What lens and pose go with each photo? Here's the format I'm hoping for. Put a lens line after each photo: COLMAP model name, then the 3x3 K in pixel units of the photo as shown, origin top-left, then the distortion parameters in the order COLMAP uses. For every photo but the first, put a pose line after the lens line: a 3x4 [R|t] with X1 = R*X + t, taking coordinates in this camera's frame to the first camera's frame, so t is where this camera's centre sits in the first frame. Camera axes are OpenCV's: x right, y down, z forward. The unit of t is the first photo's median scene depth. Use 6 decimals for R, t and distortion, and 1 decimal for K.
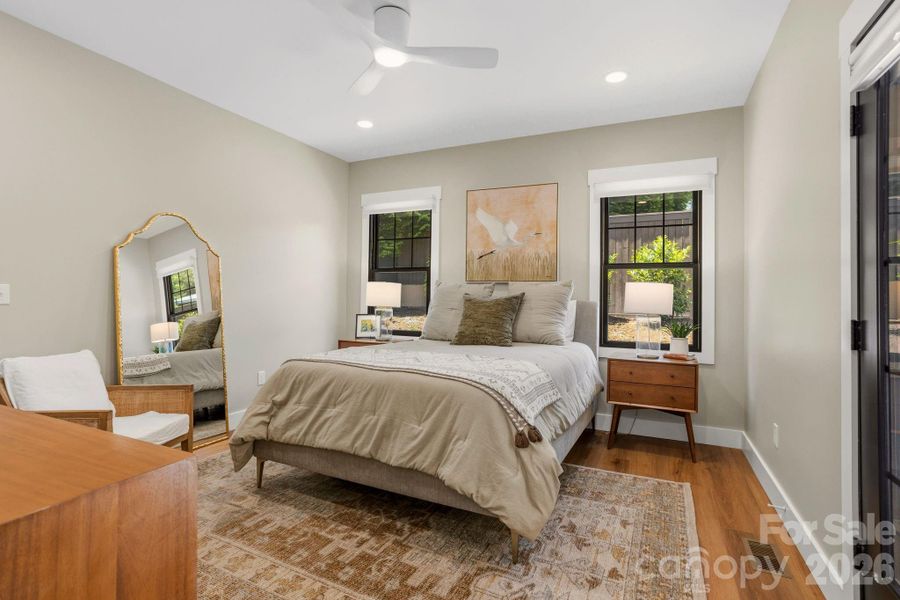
lens RADIAL K [[436.9, 0, 445.1], [0, 436.9, 294.4], [0, 0, 1]] dist [-0.043664, 0.024684]
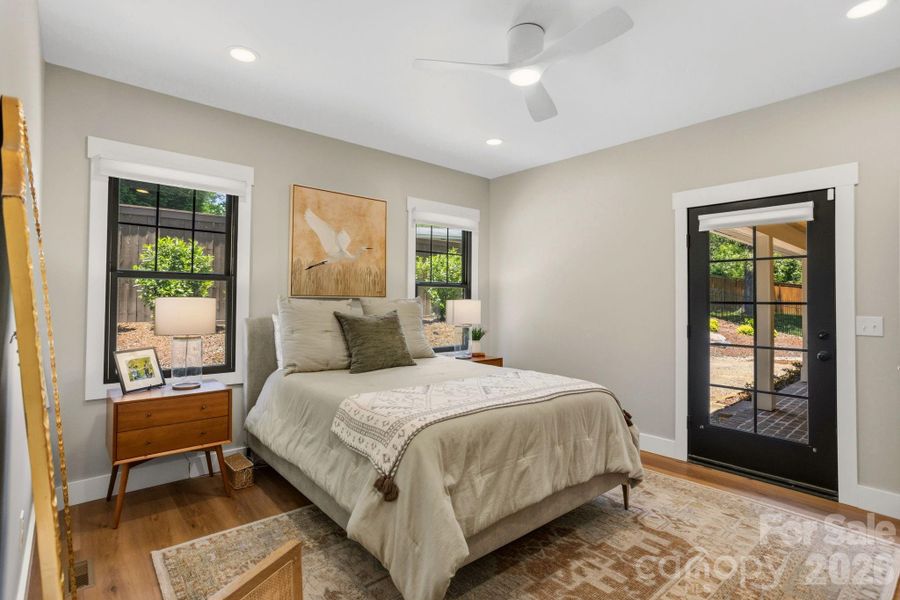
lens RADIAL K [[436.9, 0, 442.9], [0, 436.9, 297.2], [0, 0, 1]] dist [-0.043664, 0.024684]
pose [[0.413853, -0.006883, 0.910318, -0.615870], [0.000257, 0.999972, 0.007444, -0.035797], [-0.910344, -0.002847, 0.413843, 0.437105]]
